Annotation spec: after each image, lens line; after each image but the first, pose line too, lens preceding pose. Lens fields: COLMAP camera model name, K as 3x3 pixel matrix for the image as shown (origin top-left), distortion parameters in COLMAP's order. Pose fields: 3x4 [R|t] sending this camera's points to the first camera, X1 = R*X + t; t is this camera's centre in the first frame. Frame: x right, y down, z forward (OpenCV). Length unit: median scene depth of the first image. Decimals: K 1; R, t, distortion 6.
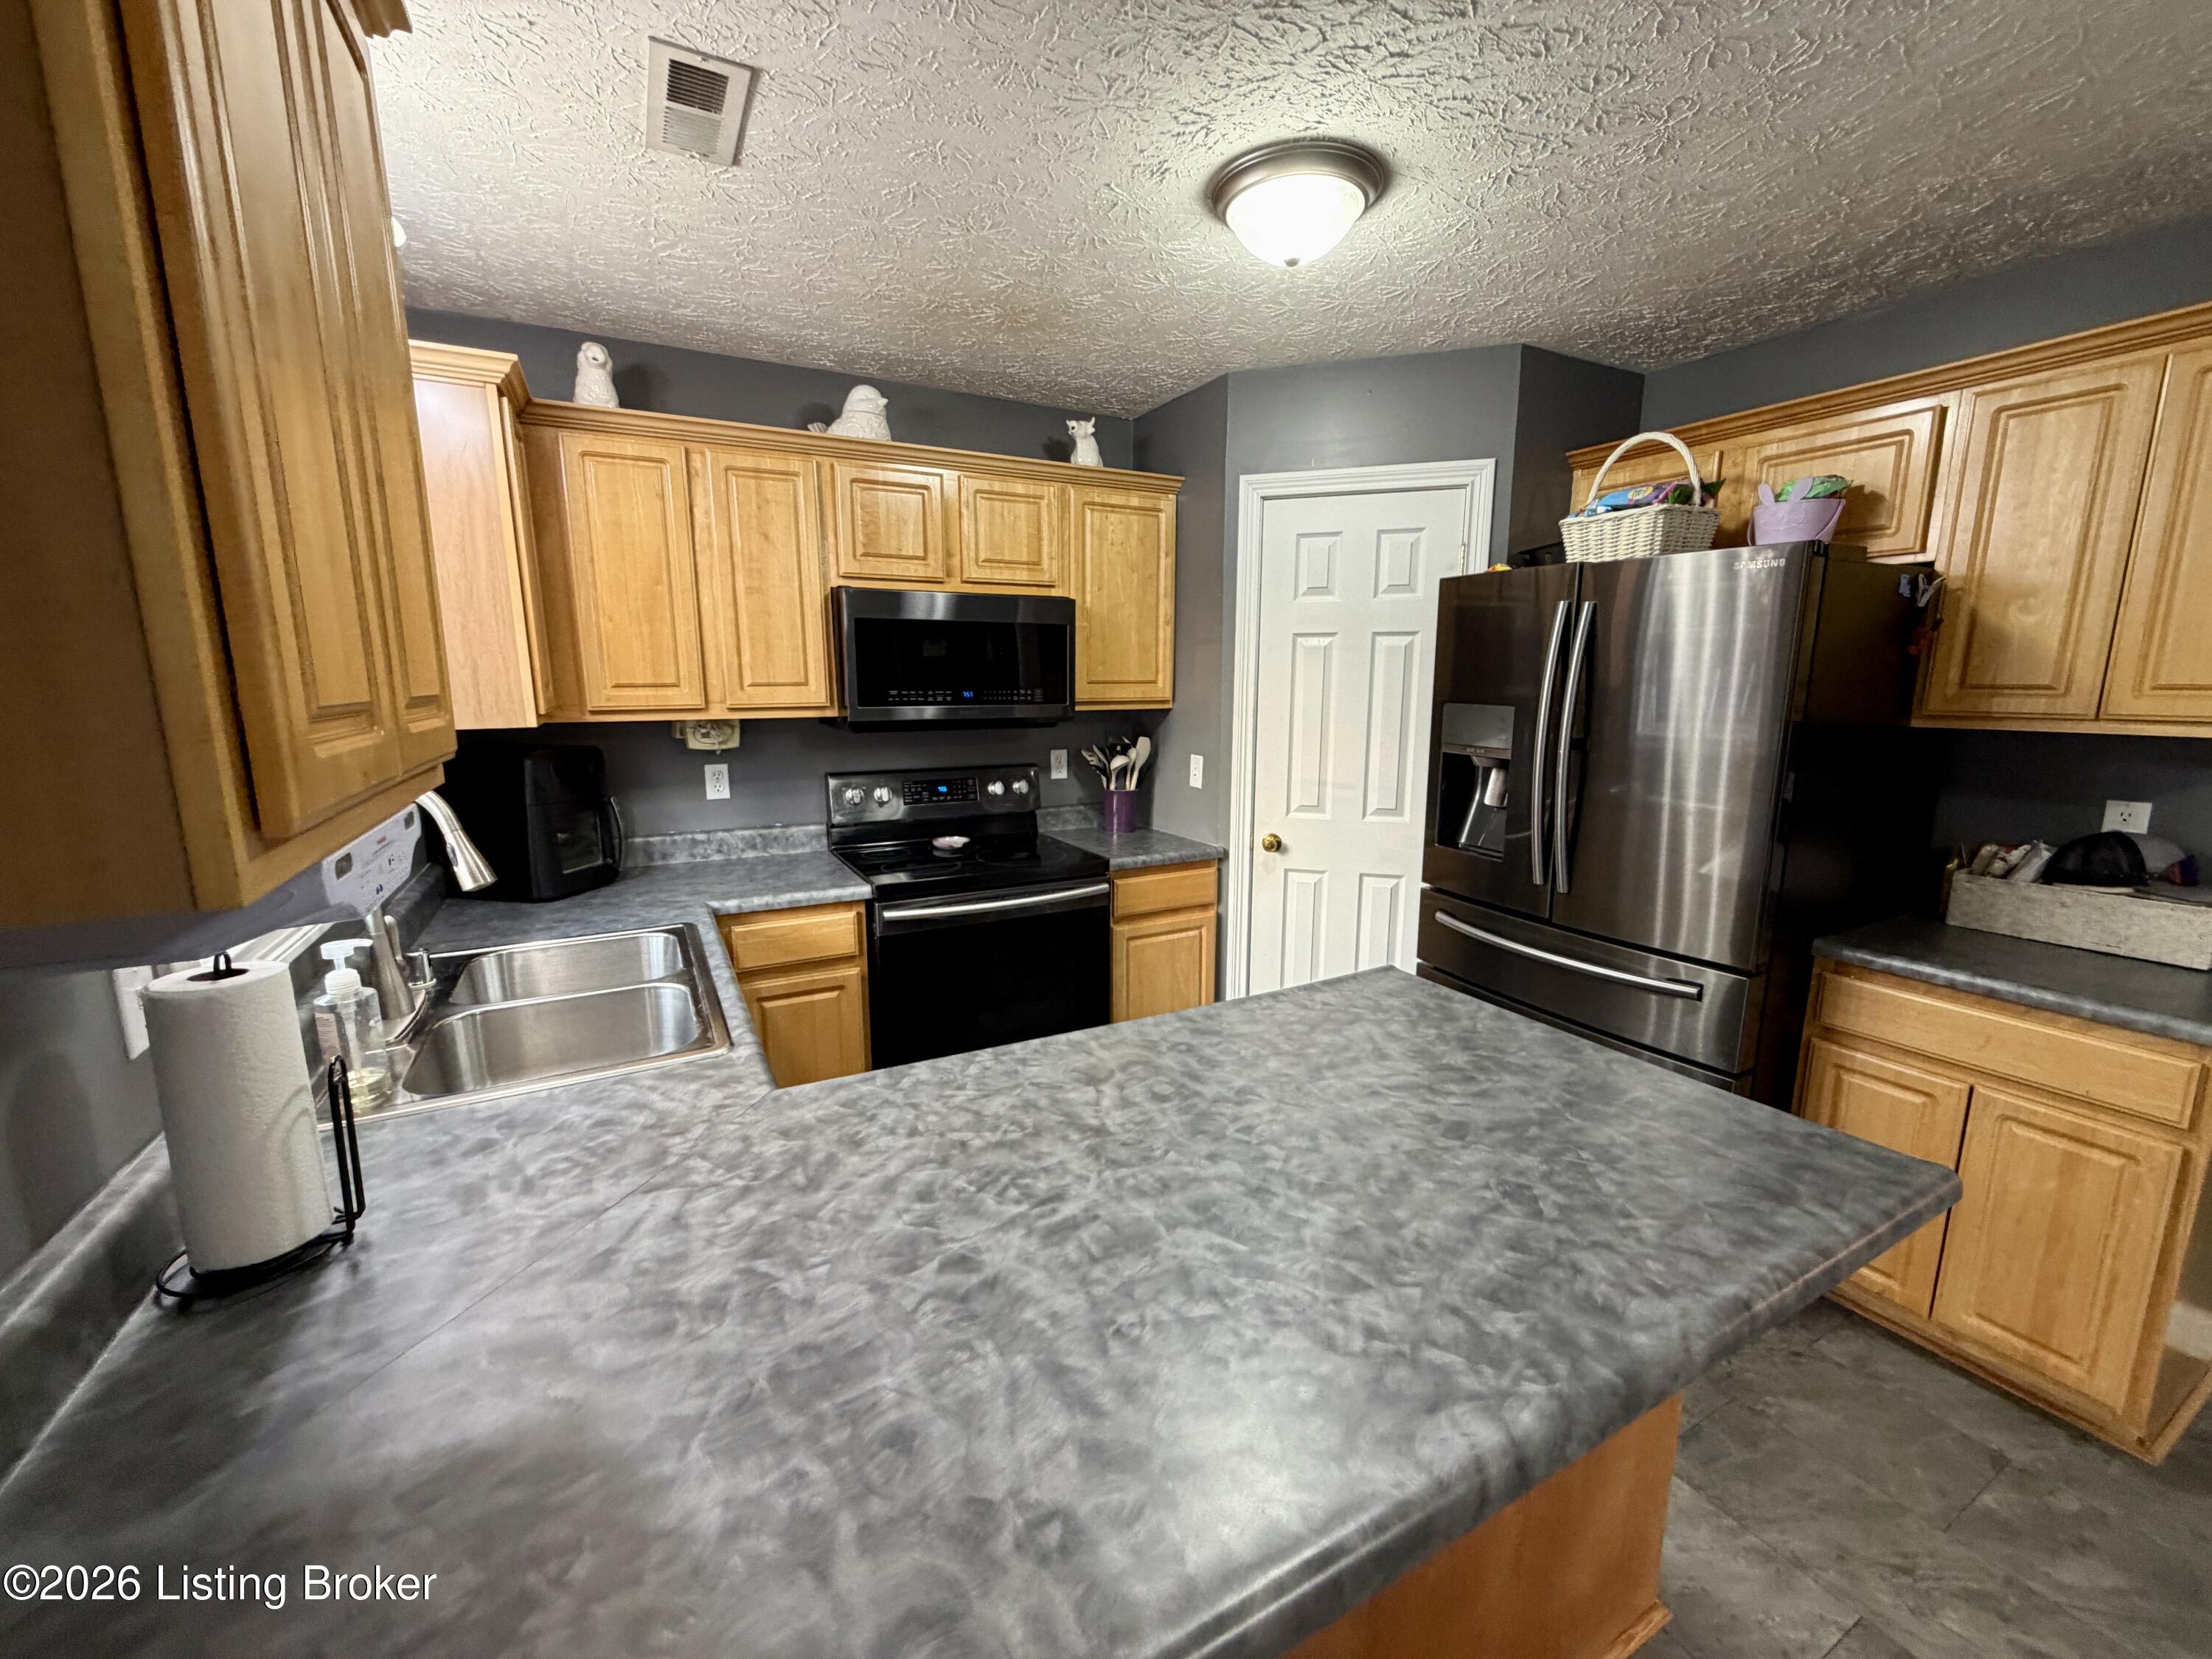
lens RADIAL K [[877.0, 0, 1100.5], [0, 877.0, 831.3], [0, 0, 1]] dist [0.000350, -0.000943]
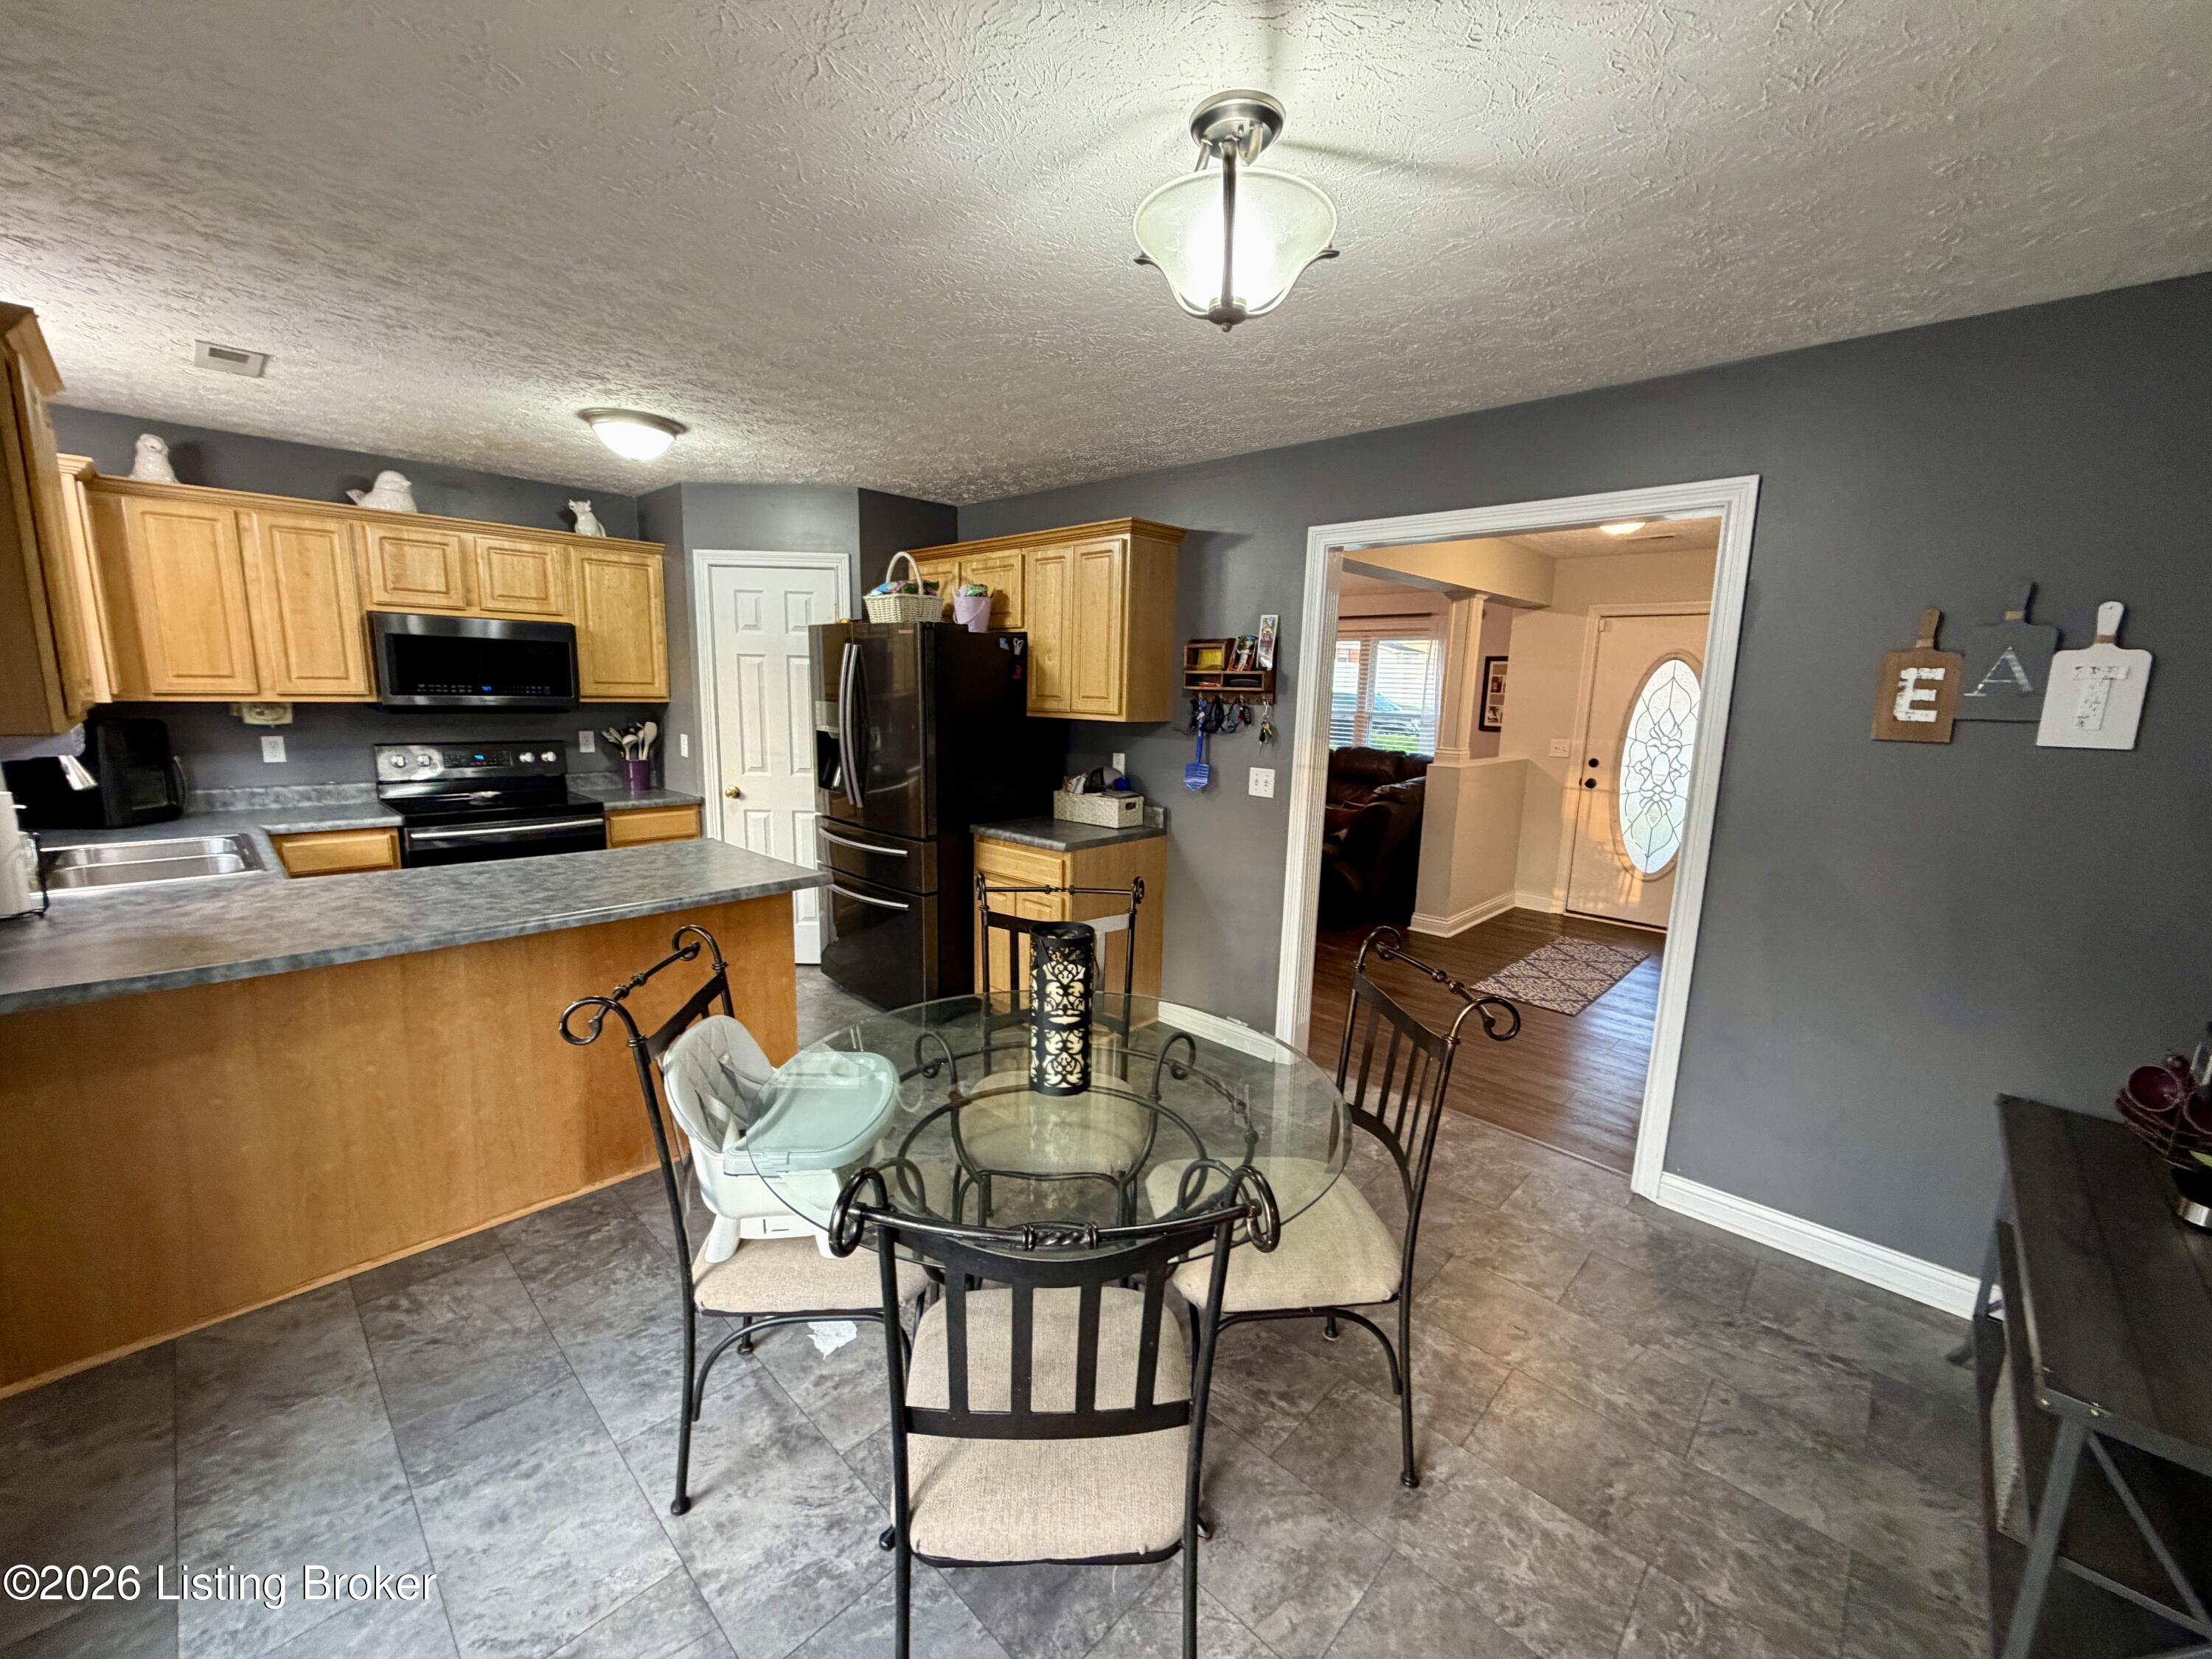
lens RADIAL K [[877.0, 0, 1101.2], [0, 877.0, 833.3], [0, 0, 1]] dist [0.000350, -0.000943]
pose [[0.950901, -0.026611, 0.308350, 0.374855], [0.028123, 0.999604, -0.000459, 0.115933], [-0.308216, 0.009108, 0.951273, -0.711321]]
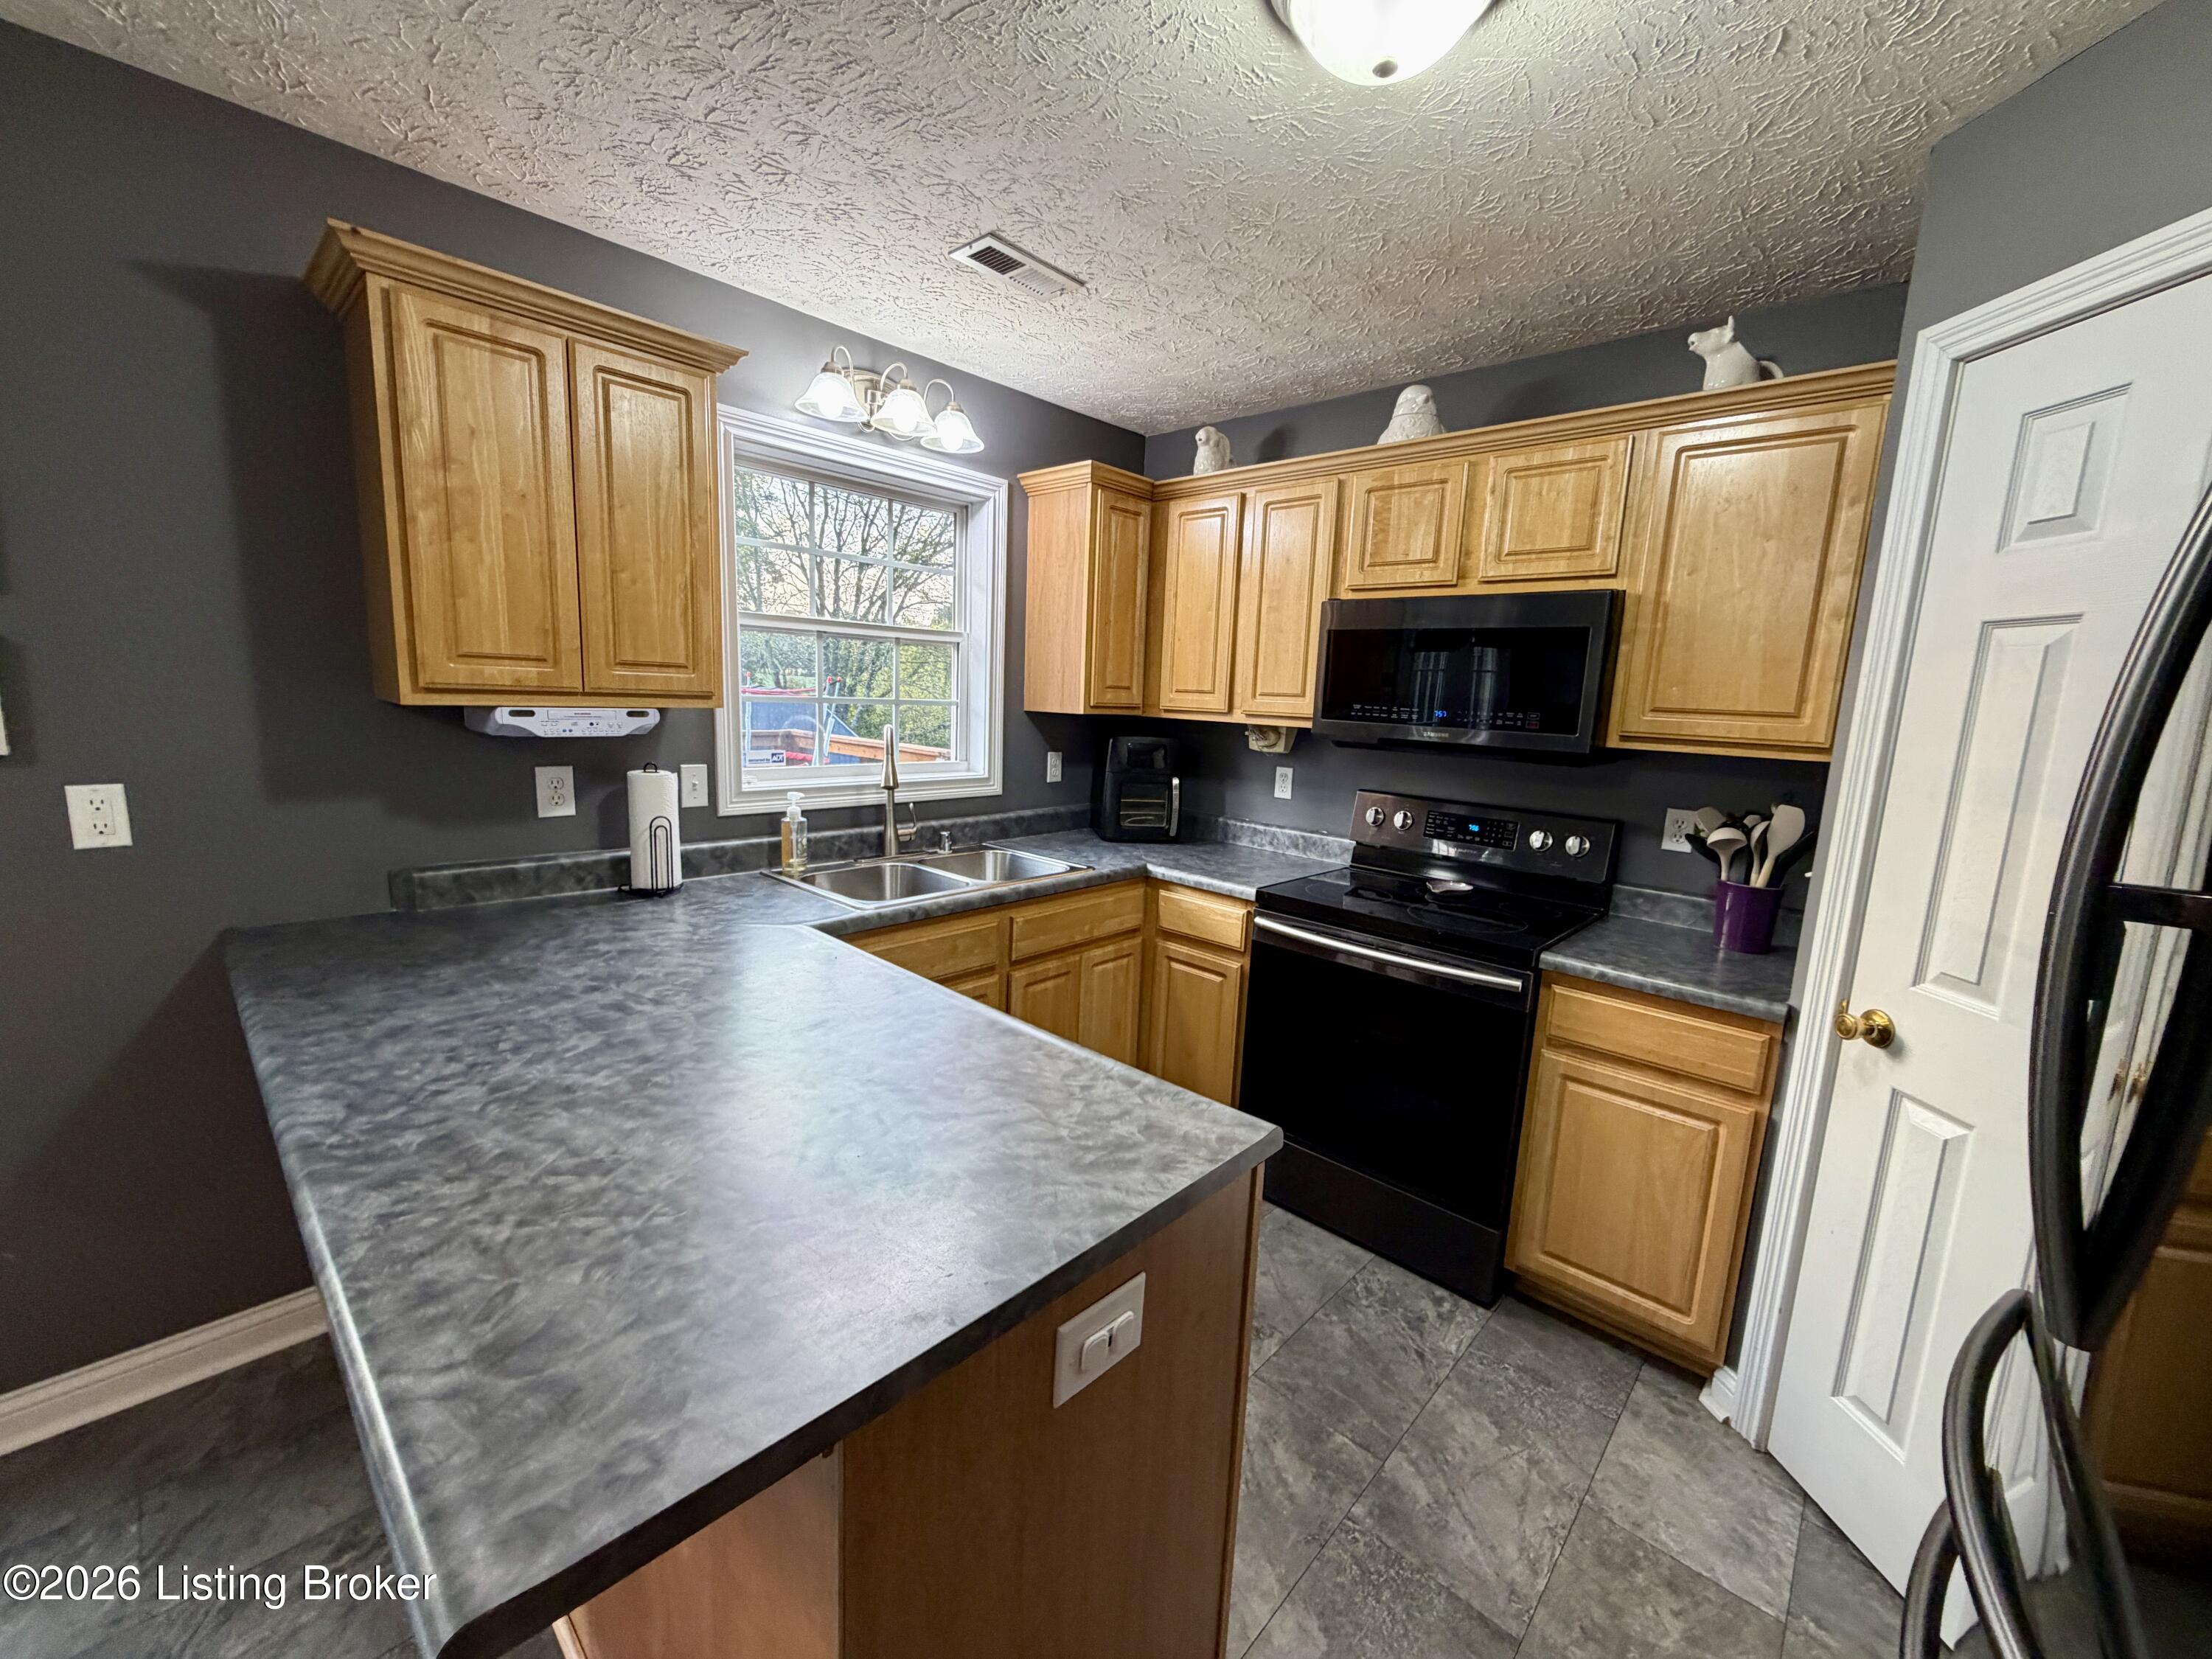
lens RADIAL K [[877.0, 0, 1101.6], [0, 877.0, 831.9], [0, 0, 1]] dist [0.000350, -0.000943]
pose [[0.321747, 0.165560, -0.932239, 0.583312], [-0.209747, 0.972594, 0.100336, -0.063438], [0.923301, 0.163251, 0.347655, 0.435349]]
